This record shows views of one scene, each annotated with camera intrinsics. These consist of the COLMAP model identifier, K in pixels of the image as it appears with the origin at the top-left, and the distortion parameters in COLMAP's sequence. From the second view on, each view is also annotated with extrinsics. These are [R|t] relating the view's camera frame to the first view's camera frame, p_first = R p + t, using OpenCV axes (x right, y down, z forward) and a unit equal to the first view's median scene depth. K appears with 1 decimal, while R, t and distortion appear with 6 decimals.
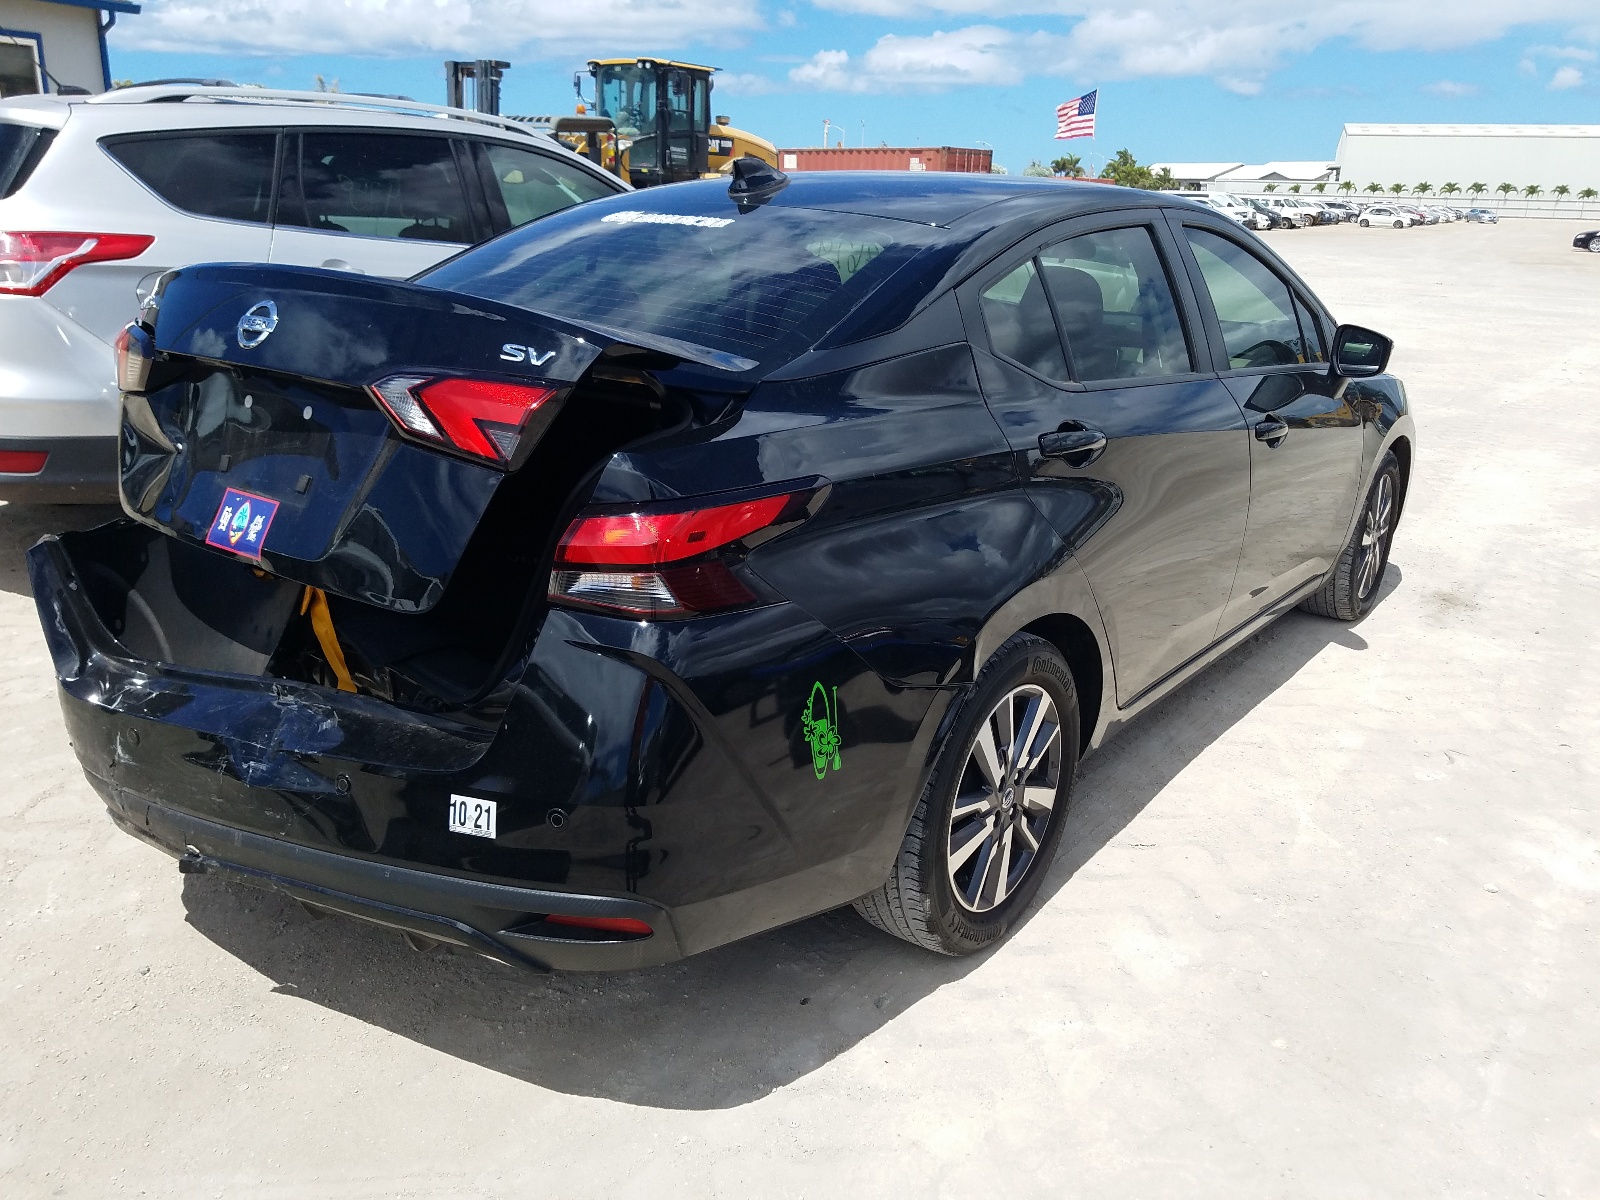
lens RADIAL K [[1214.1, 0, 800.0], [0, 1214.1, 600.0], [0, 0, 1]] dist [0.002800, -0.000701]
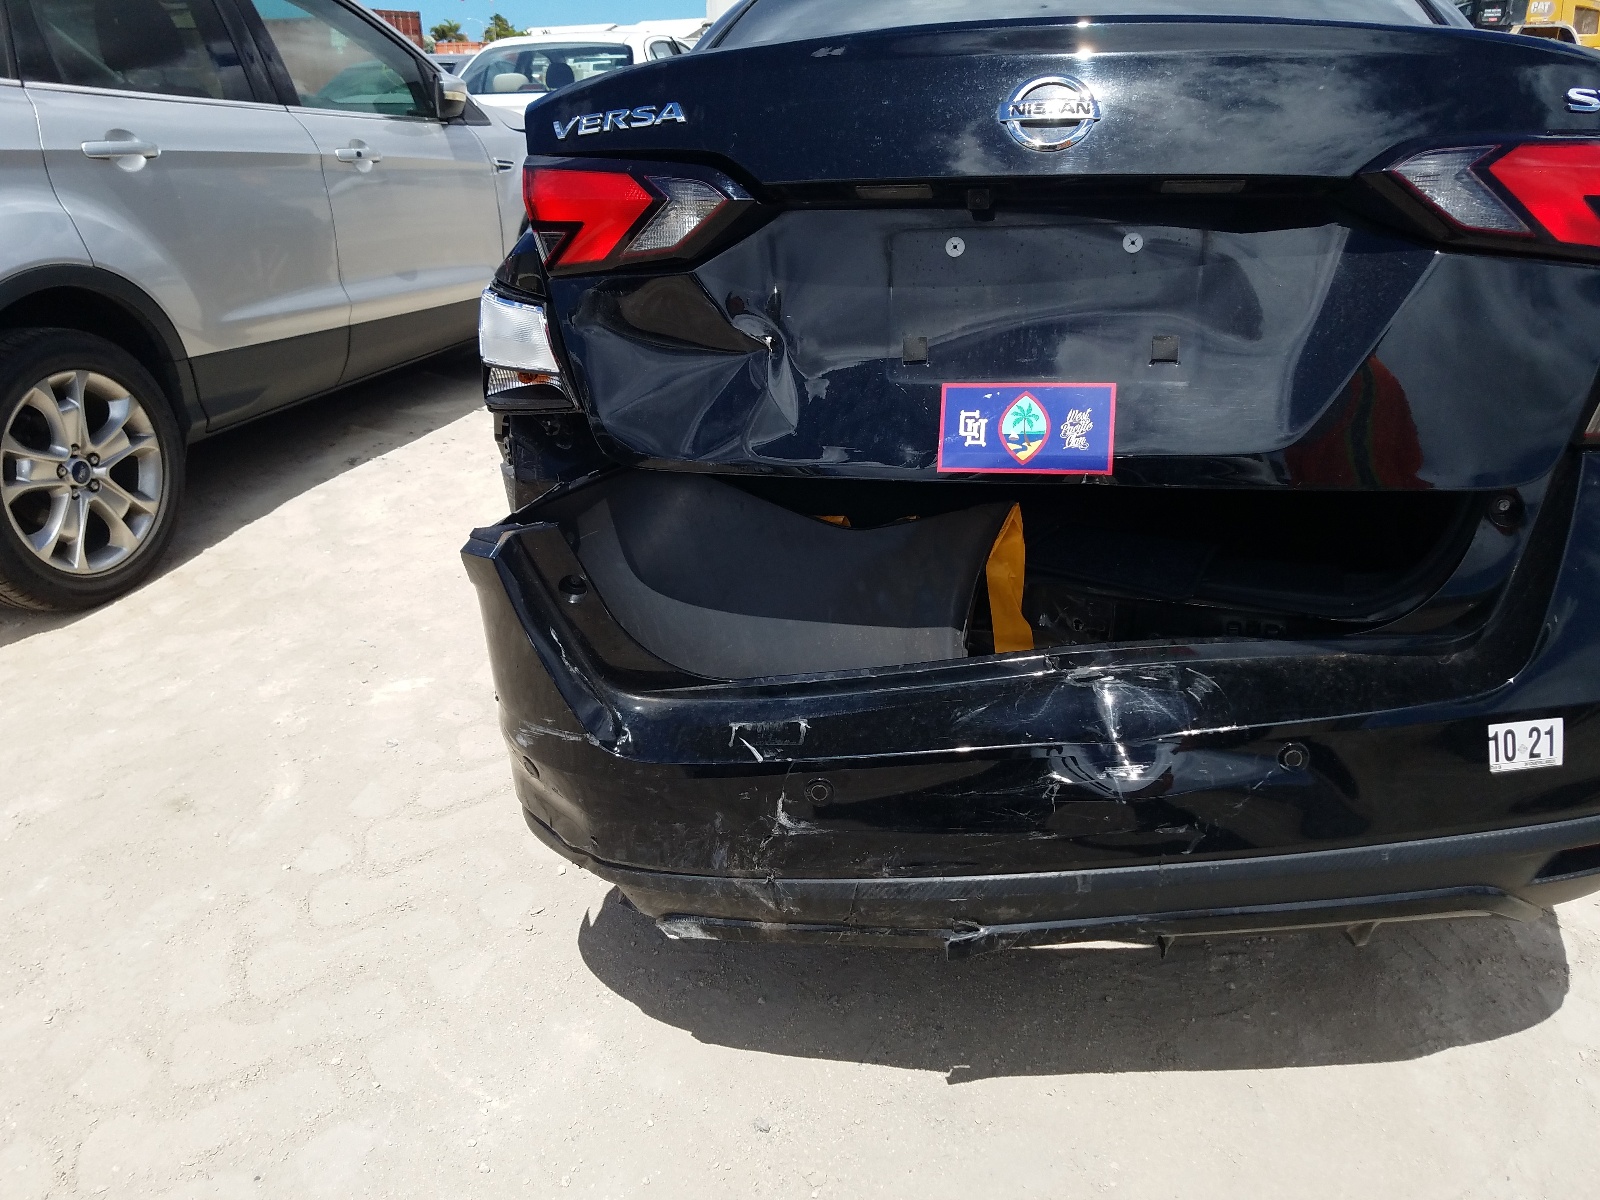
lens RADIAL K [[1235.8, 0, 800.0], [0, 1235.8, 600.0], [0, 0, 1]] dist [0.006344, 0.004390]
pose [[0.896548, -0.216469, 0.386448, -0.946013], [0.180459, 0.975266, 0.127637, -0.089239], [-0.404519, -0.044695, 0.913437, 0.478757]]
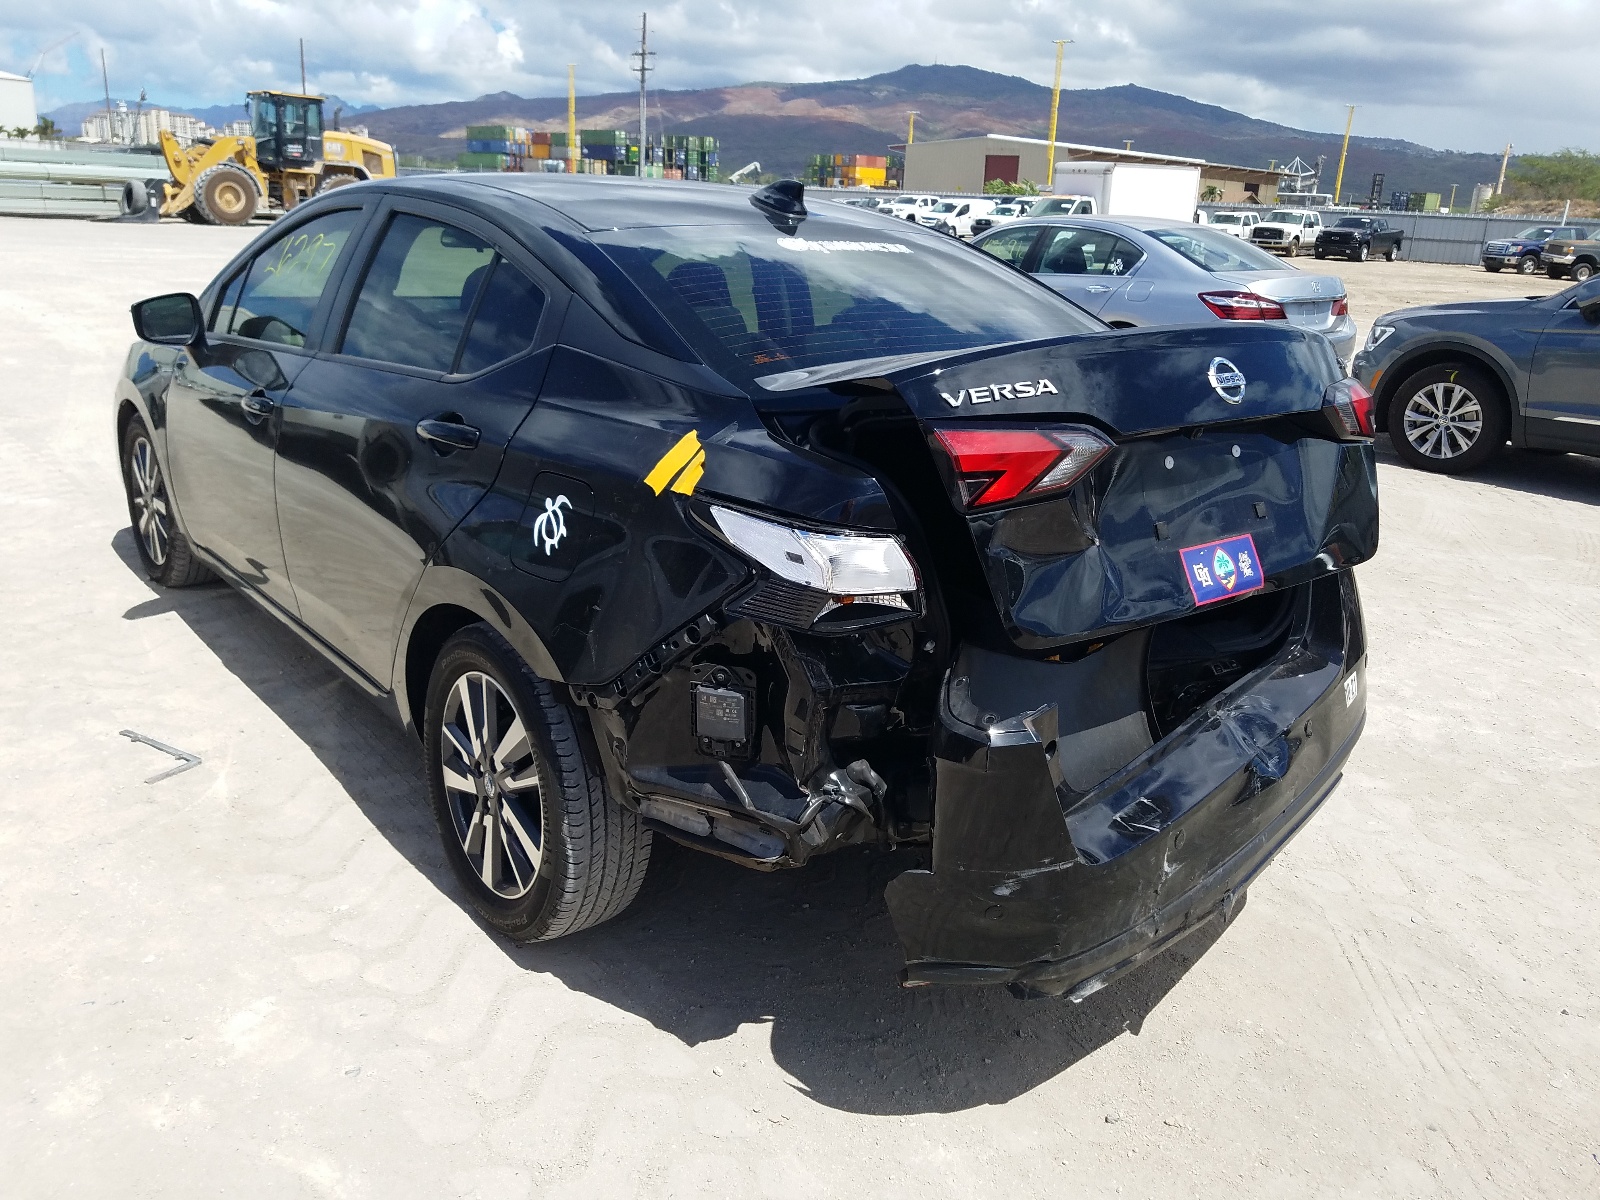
lens RADIAL K [[1214.1, 0, 800.0], [0, 1214.1, 600.0], [0, 0, 1]] dist [0.002800, -0.000701]
pose [[0.261344, -0.311433, 0.913624, -1.701026], [0.259915, 0.934264, 0.244120, -0.435919], [-0.929593, 0.173665, 0.325111, 1.117016]]
